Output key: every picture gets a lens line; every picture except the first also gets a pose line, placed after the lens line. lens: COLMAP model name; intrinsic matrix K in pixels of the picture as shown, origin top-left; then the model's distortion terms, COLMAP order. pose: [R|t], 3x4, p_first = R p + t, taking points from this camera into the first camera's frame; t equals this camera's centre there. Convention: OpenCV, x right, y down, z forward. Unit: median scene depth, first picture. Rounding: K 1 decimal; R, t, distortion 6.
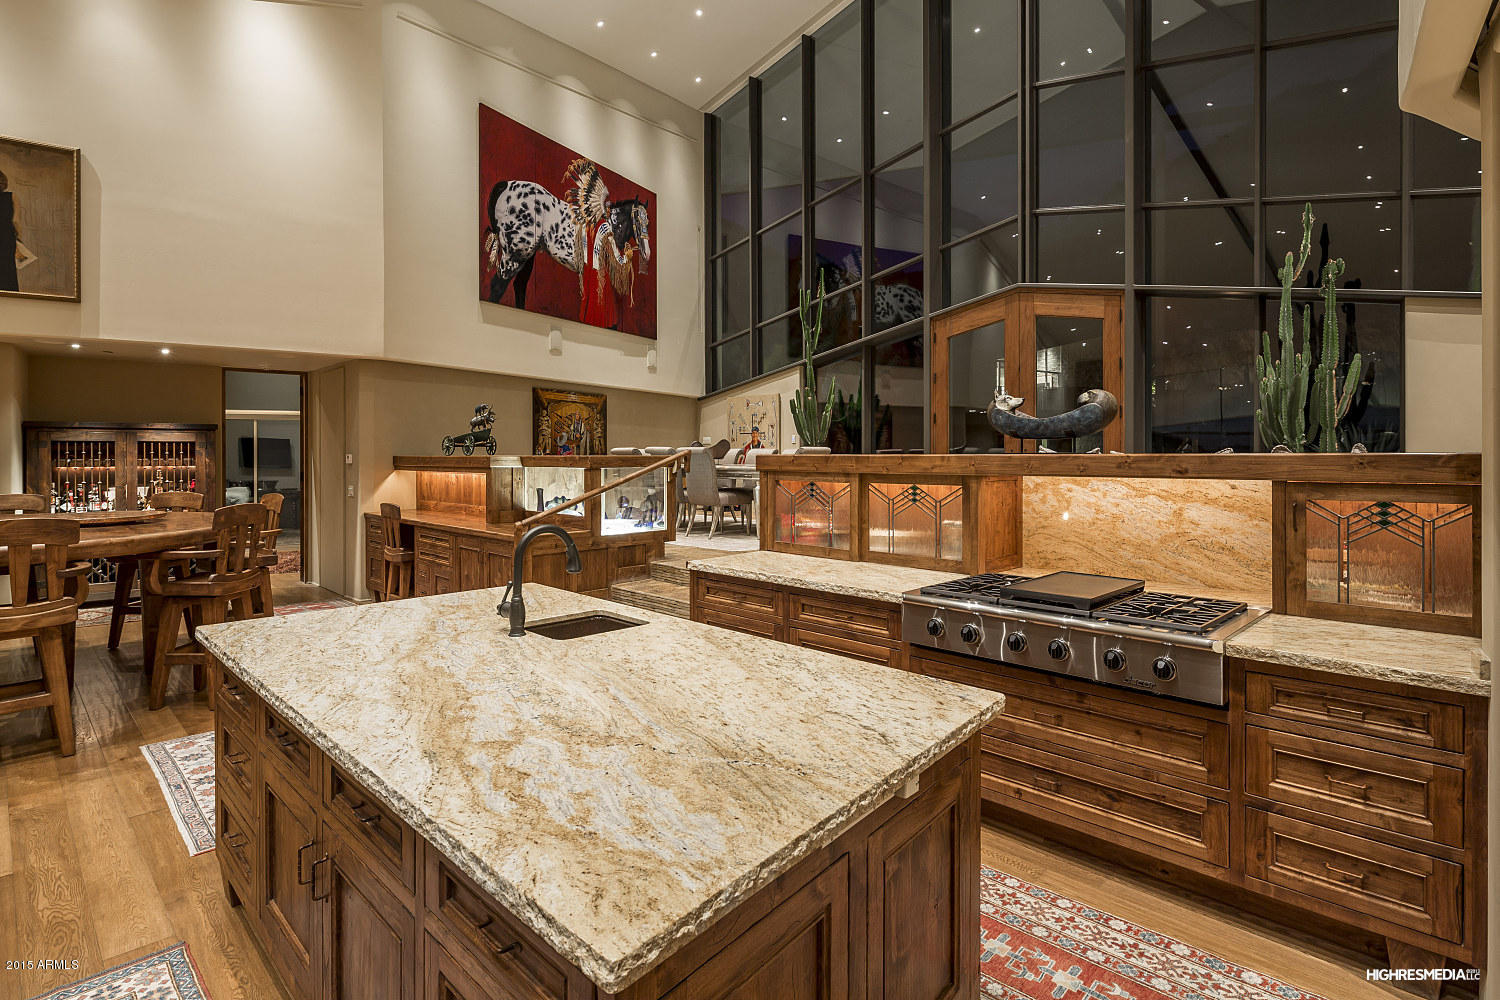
lens RADIAL K [[764.3, 0, 731.1], [0, 764.3, 462.2], [0, 0, 1]] dist [0.005914, -0.001991]
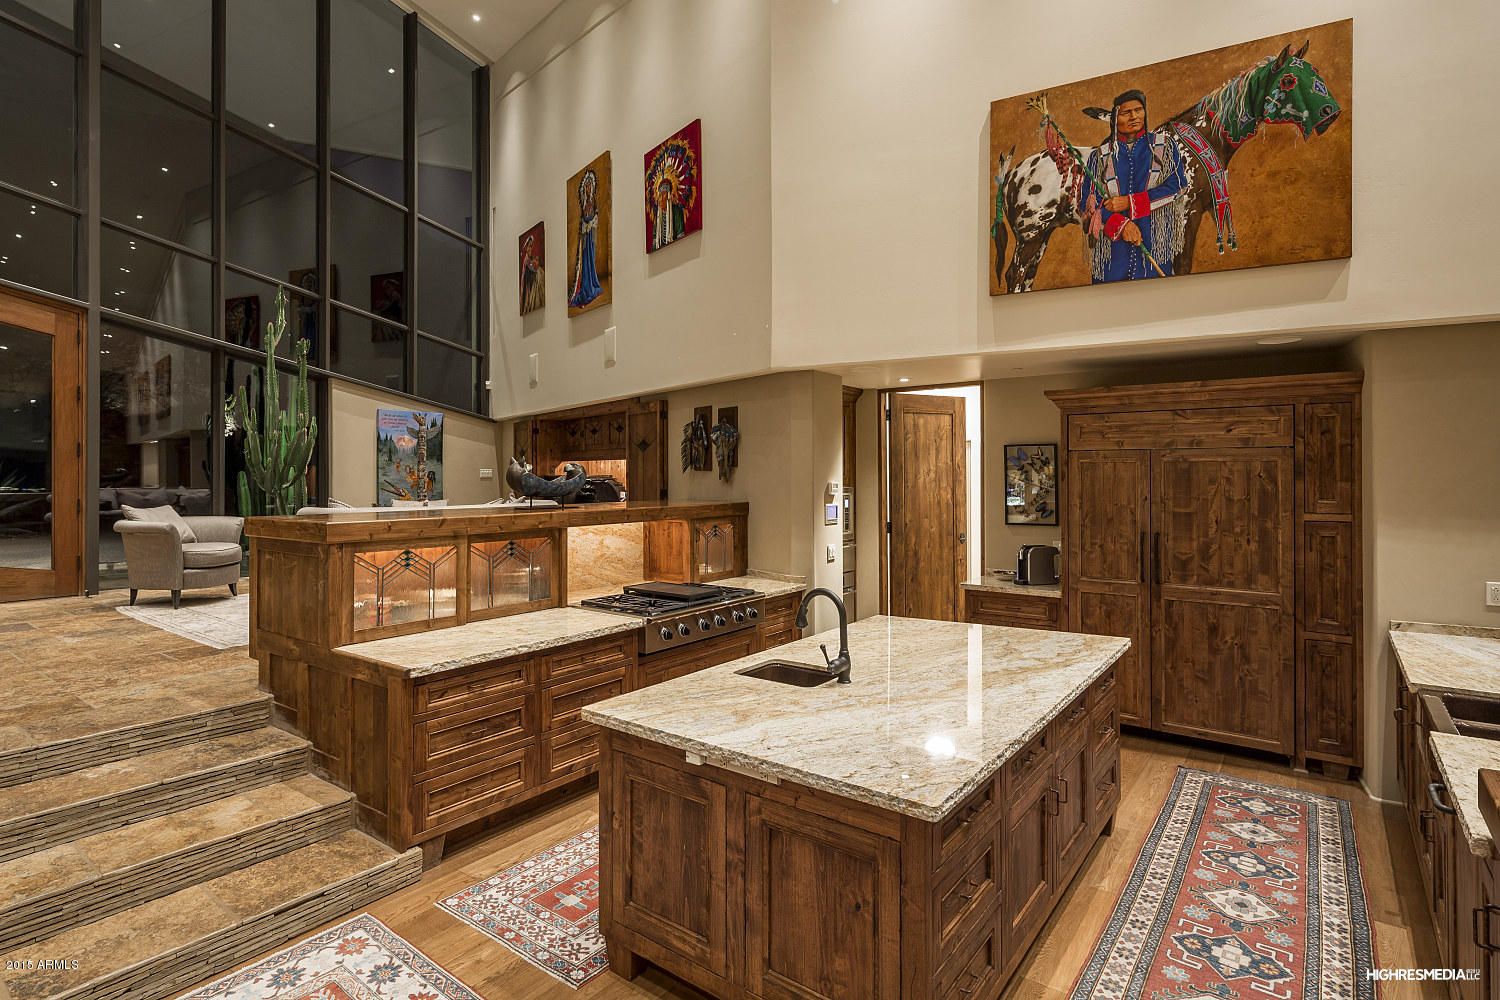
lens RADIAL K [[764.3, 0, 711.9], [0, 764.3, 479.2], [0, 0, 1]] dist [0.005914, -0.001991]
pose [[-0.119984, -0.000926, 0.992775, -0.335383], [0.010781, 0.999939, 0.002236, -0.021706], [-0.992717, 0.010971, -0.119967, 0.317156]]
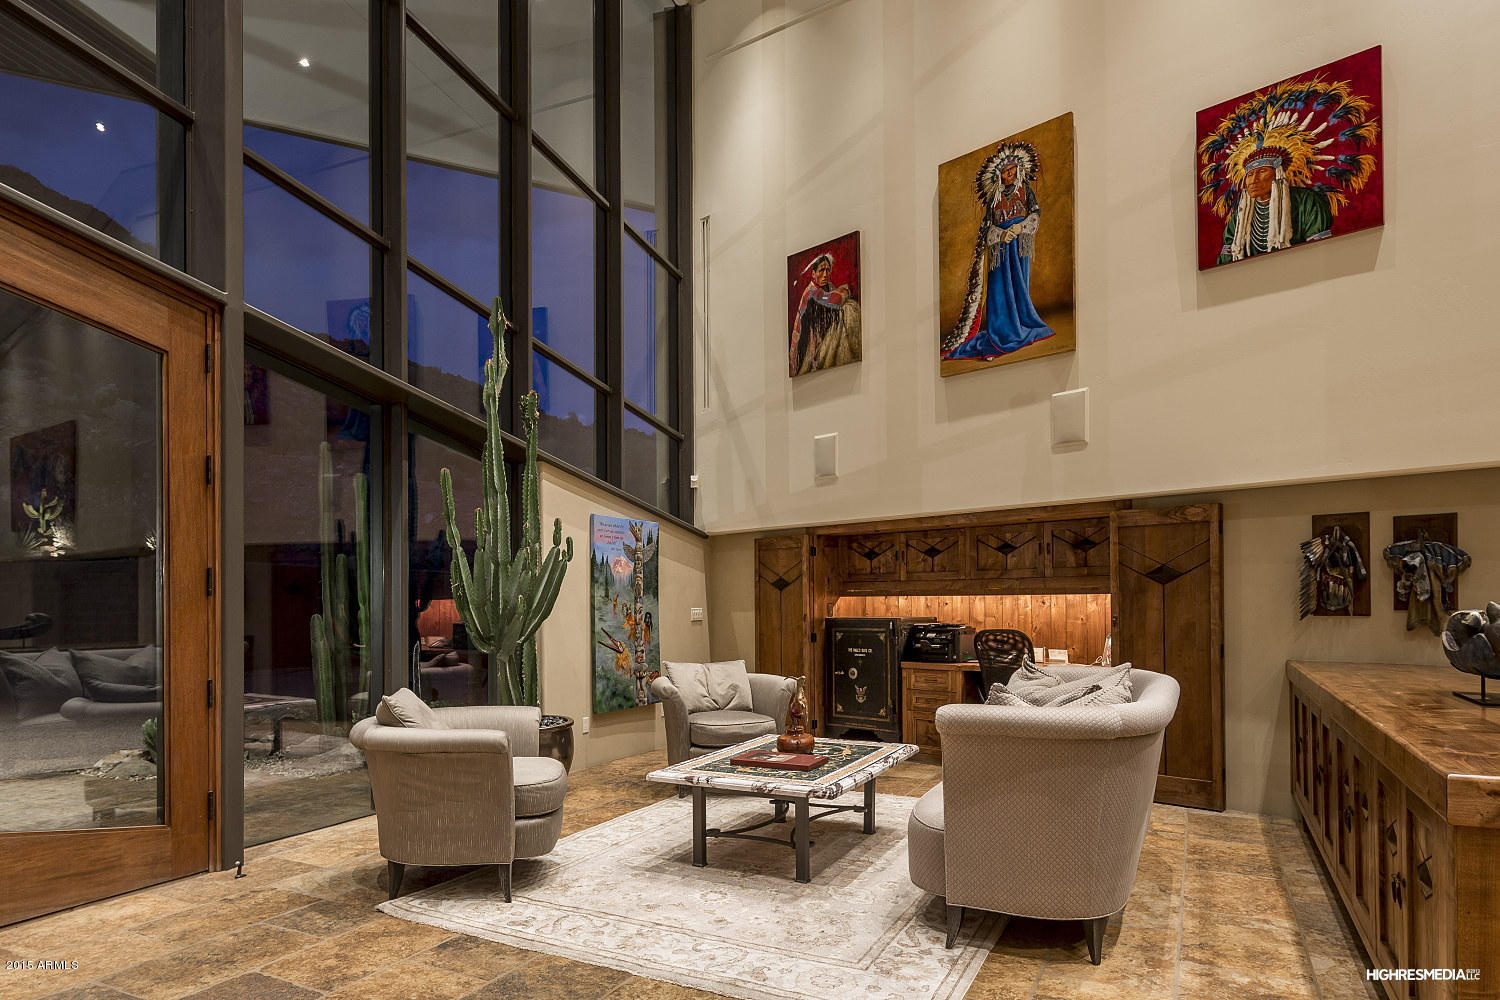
lens RADIAL K [[883.8, 0, 774.7], [0, 883.8, 604.1], [0, 0, 1]] dist [0.011162, -0.008170]
pose [[-0.307340, 0.005201, 0.951586, -0.046174], [0.016073, 0.999871, -0.000273, -0.038570], [-0.951464, 0.015211, -0.307384, 0.676881]]
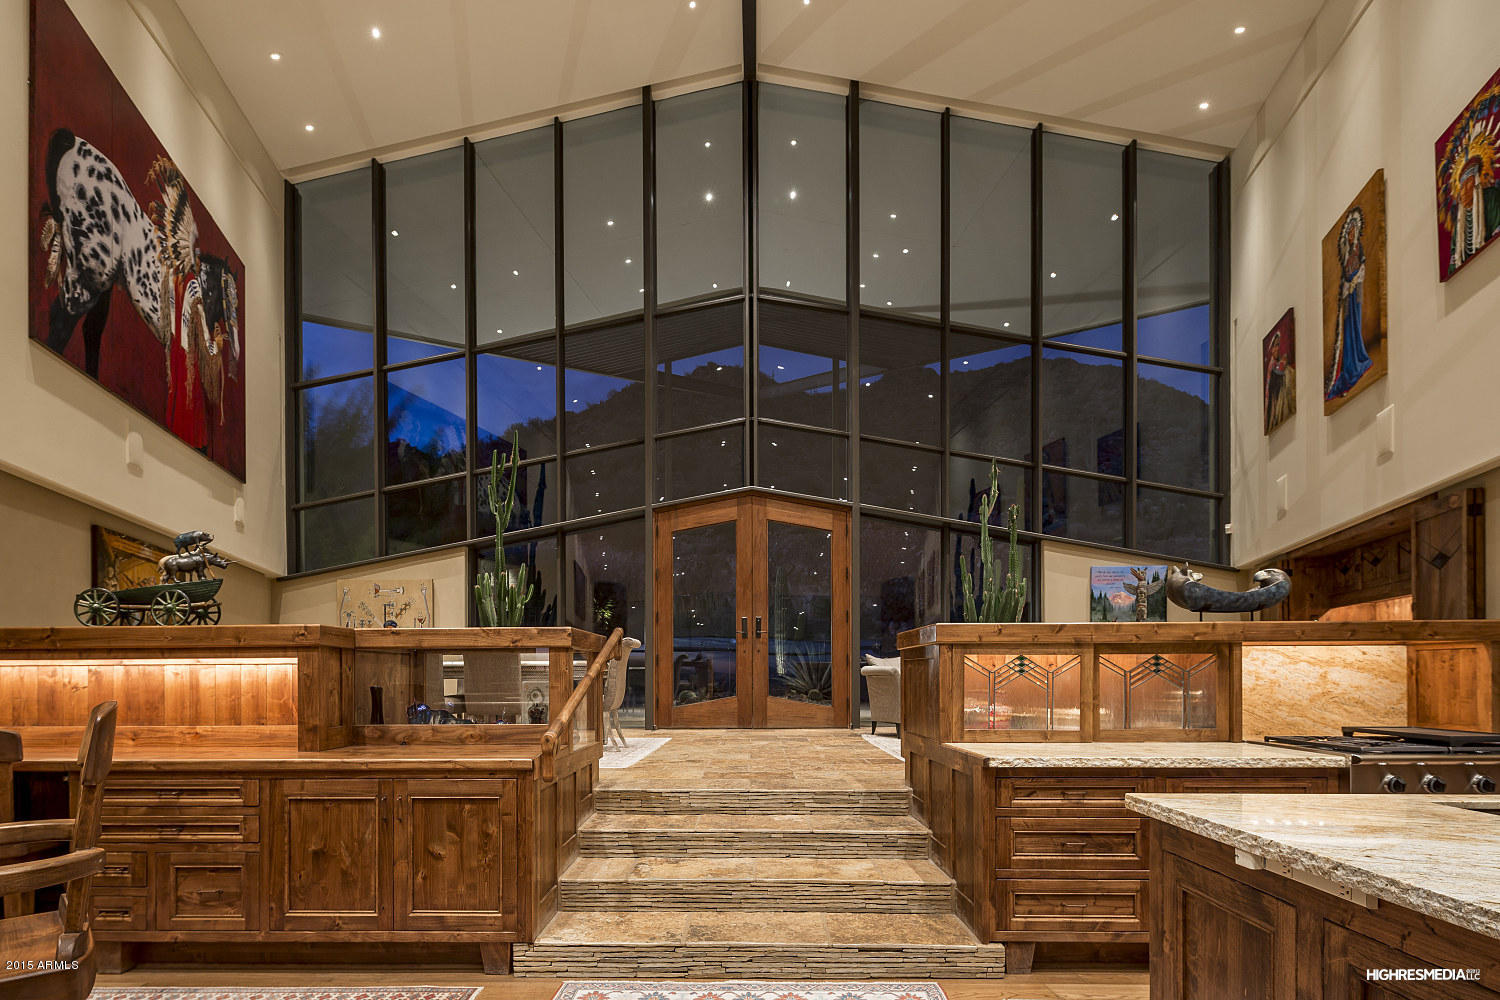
lens RADIAL K [[764.3, 0, 732.8], [0, 764.3, 673.9], [0, 0, 1]] dist [0.005914, -0.001991]
pose [[0.716575, -0.000640, 0.697510, -0.297842], [0.011490, 0.999875, -0.010887, 0.021525], [-0.697416, 0.015816, 0.716492, 0.259042]]
